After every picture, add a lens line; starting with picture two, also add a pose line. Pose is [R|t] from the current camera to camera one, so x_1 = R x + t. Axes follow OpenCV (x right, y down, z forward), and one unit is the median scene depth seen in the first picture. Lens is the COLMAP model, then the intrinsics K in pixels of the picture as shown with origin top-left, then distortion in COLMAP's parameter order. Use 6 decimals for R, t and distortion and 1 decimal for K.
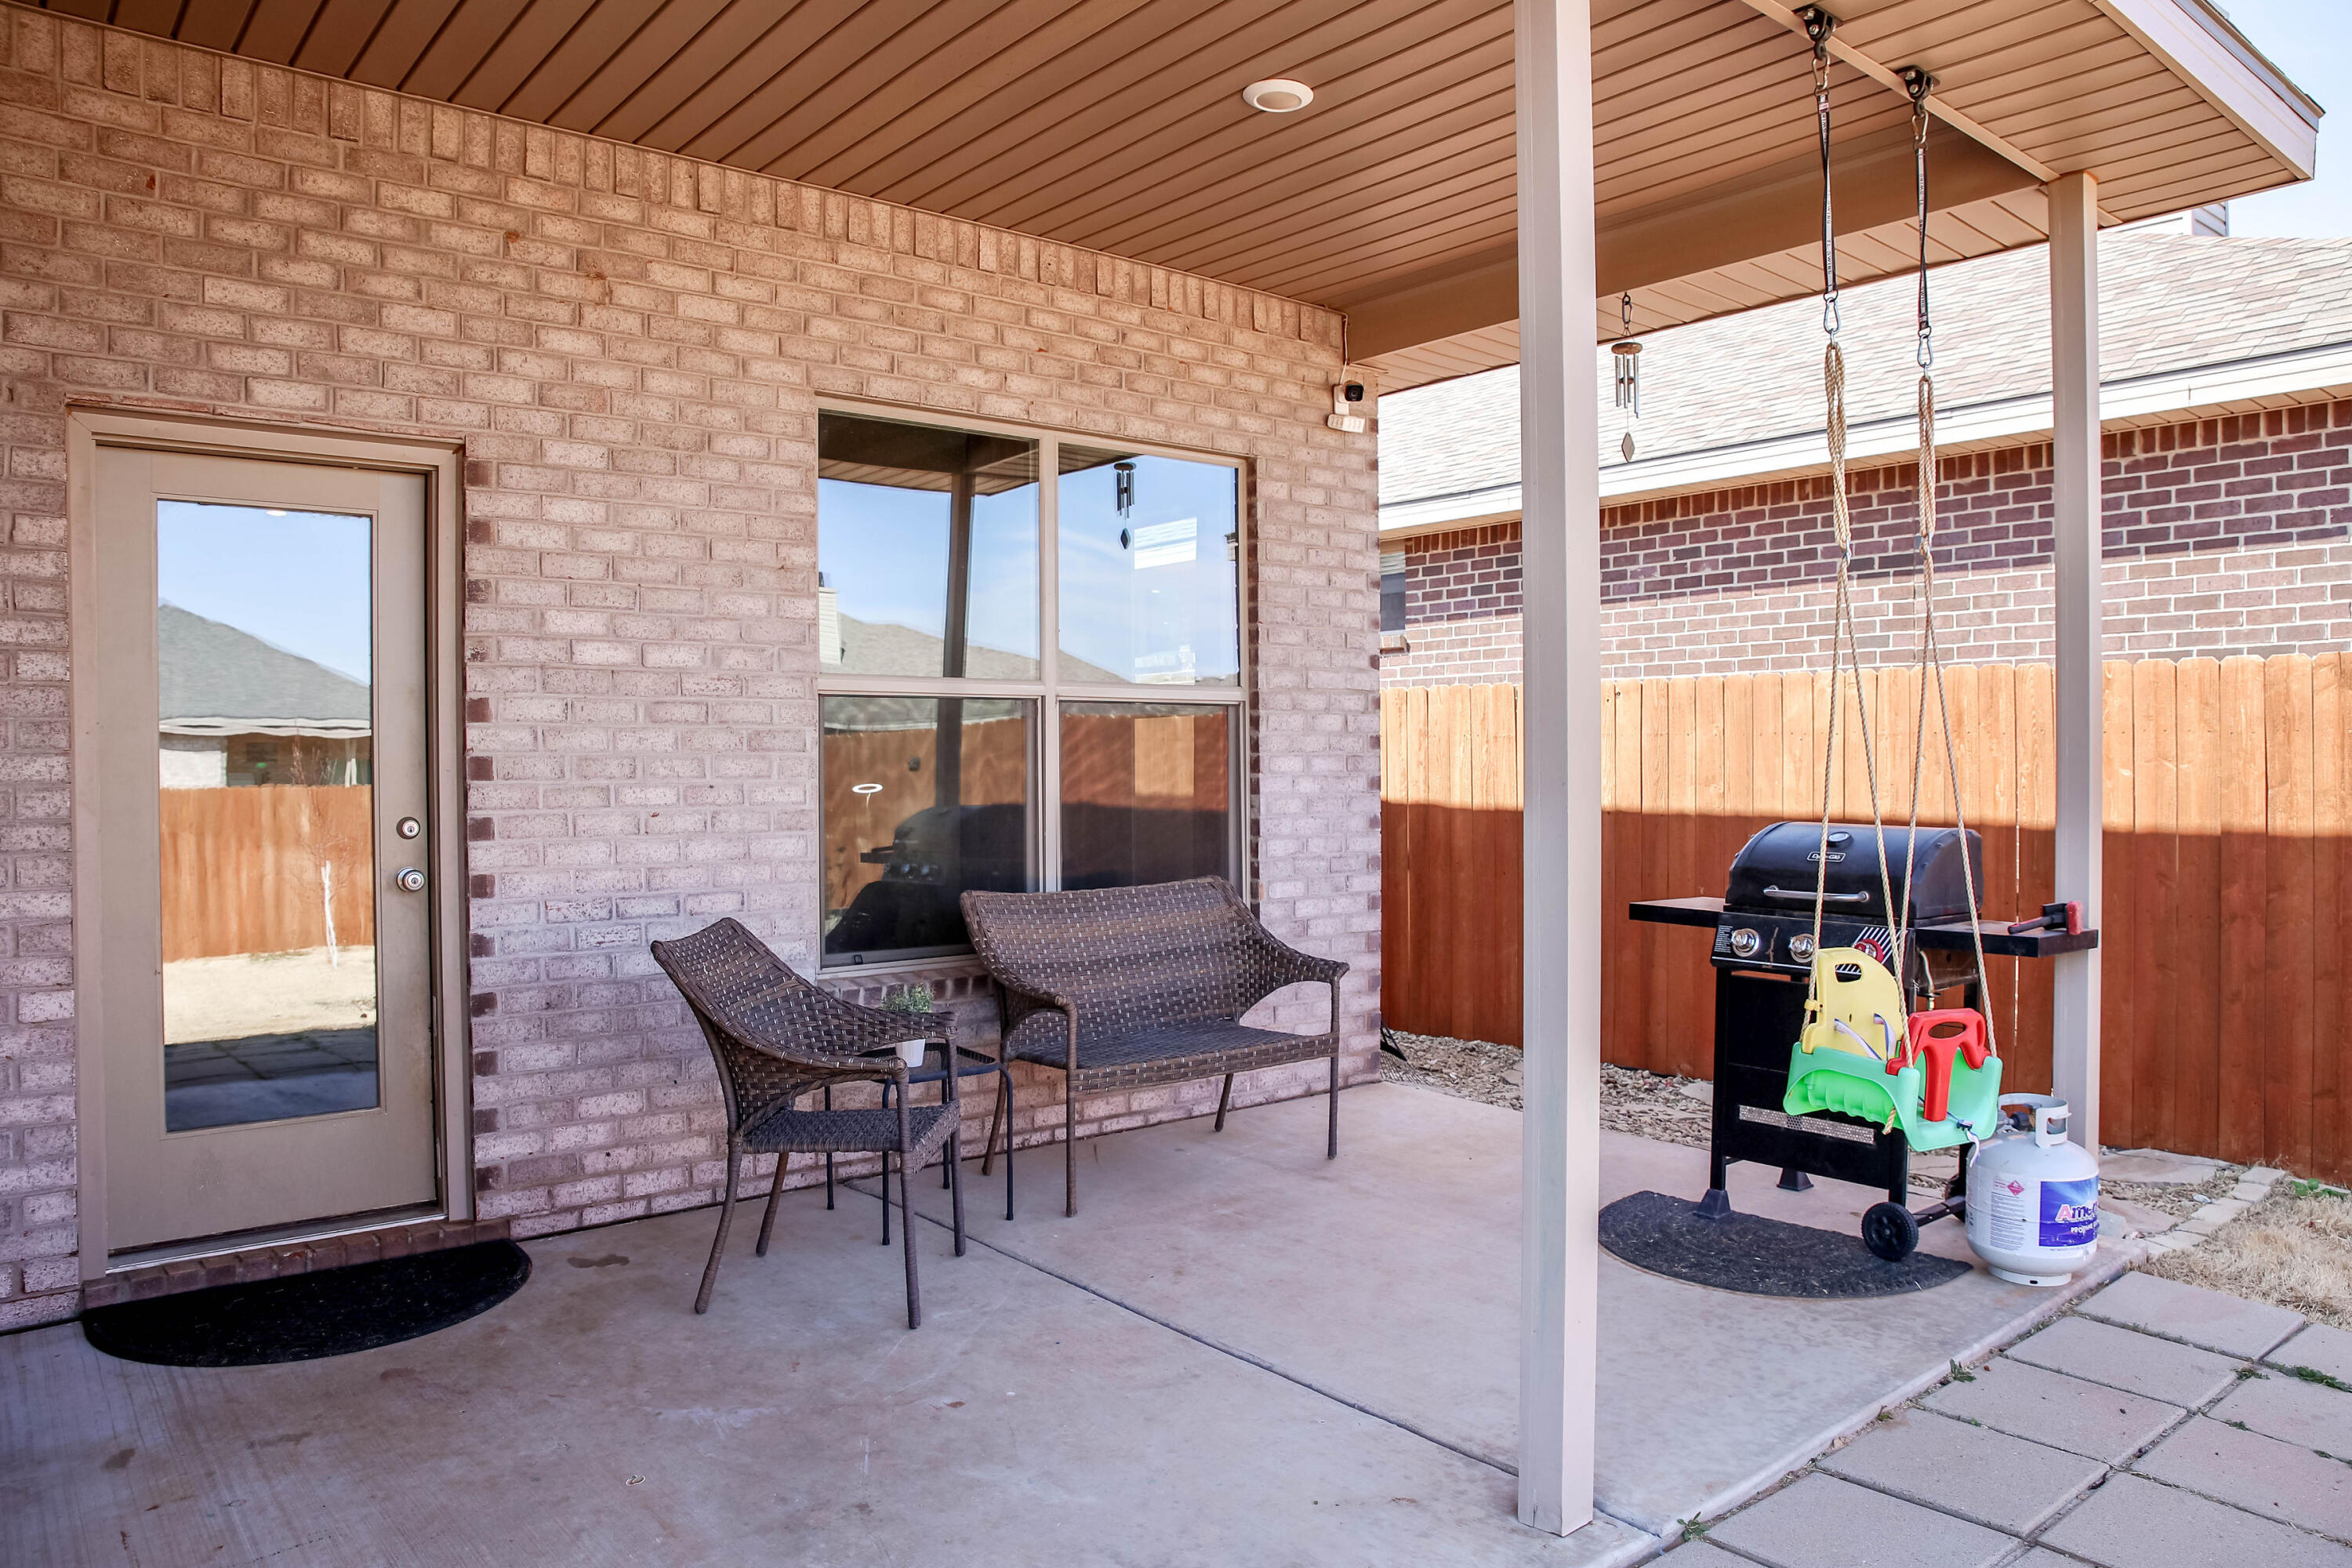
lens RADIAL K [[1603.4, 0, 1184.5], [0, 1603.4, 777.8], [0, 0, 1]] dist [-0.135135, 0.096498]
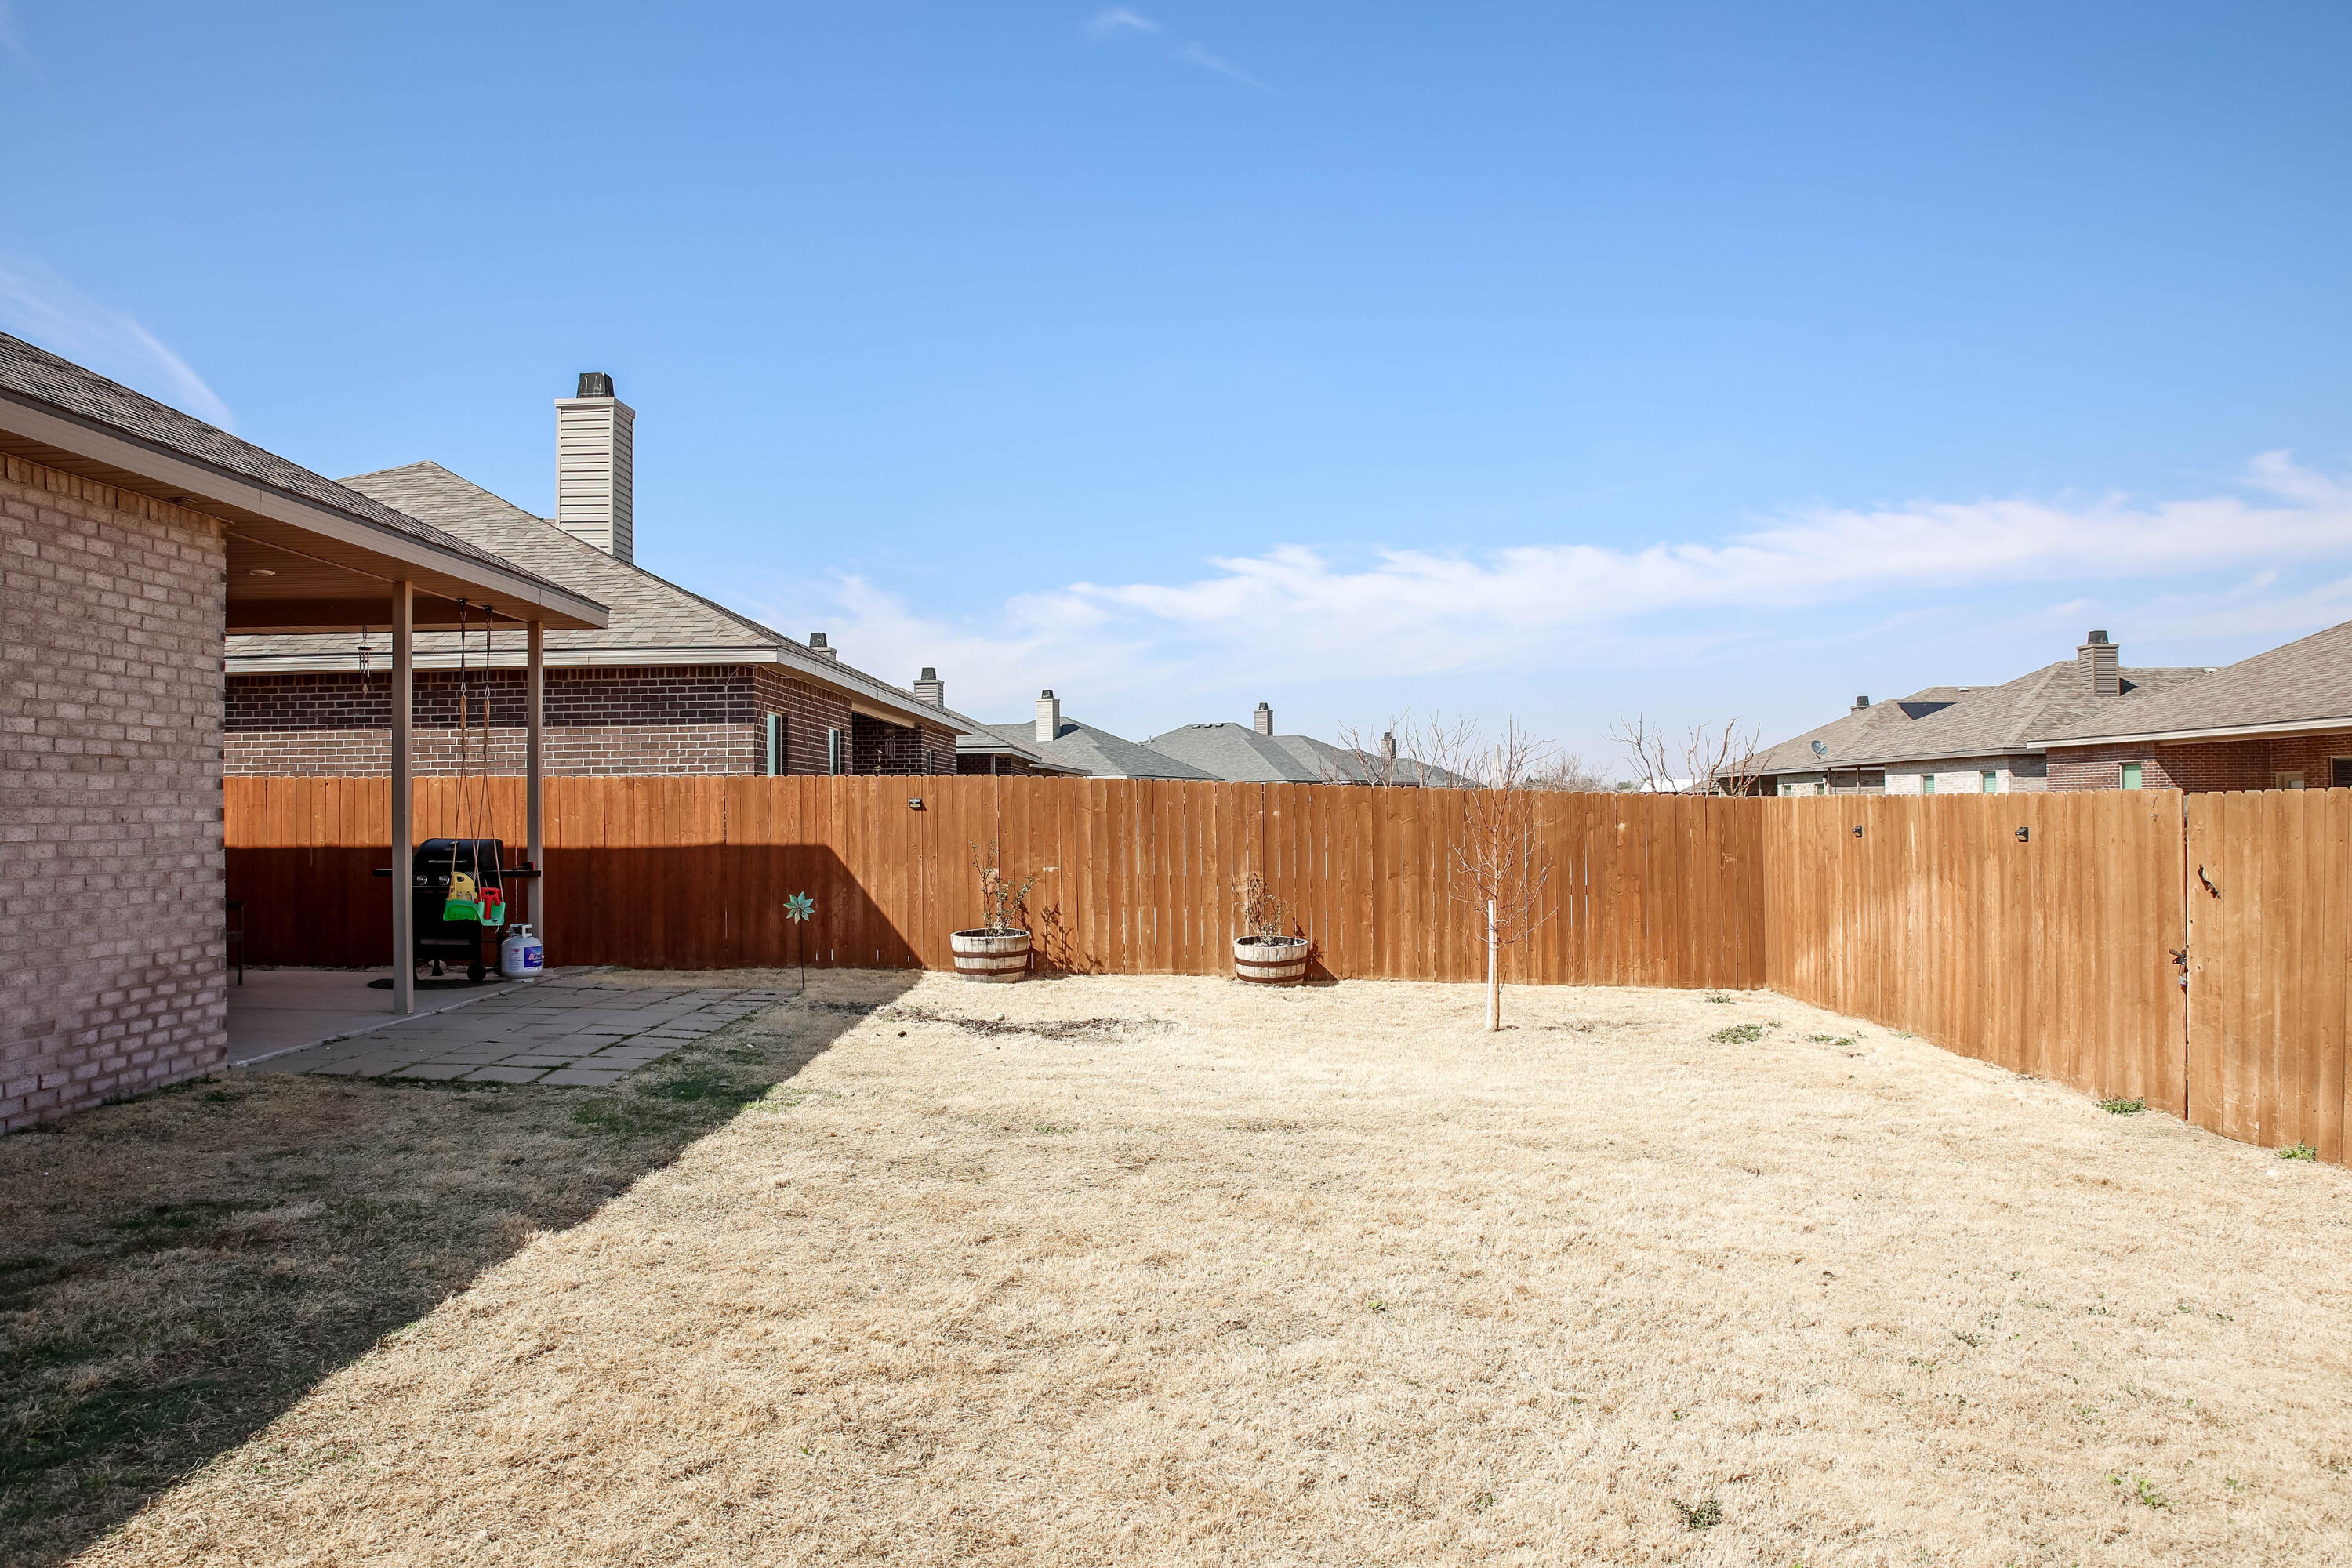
lens RADIAL K [[1603.4, 0, 1184.5], [0, 1603.4, 777.8], [0, 0, 1]] dist [-0.135135, 0.096498]
pose [[0.629191, 0.012809, 0.777145, -0.823633], [0.015756, 0.999449, -0.029230, 0.020787], [-0.777091, 0.030636, 0.628642, -1.565127]]
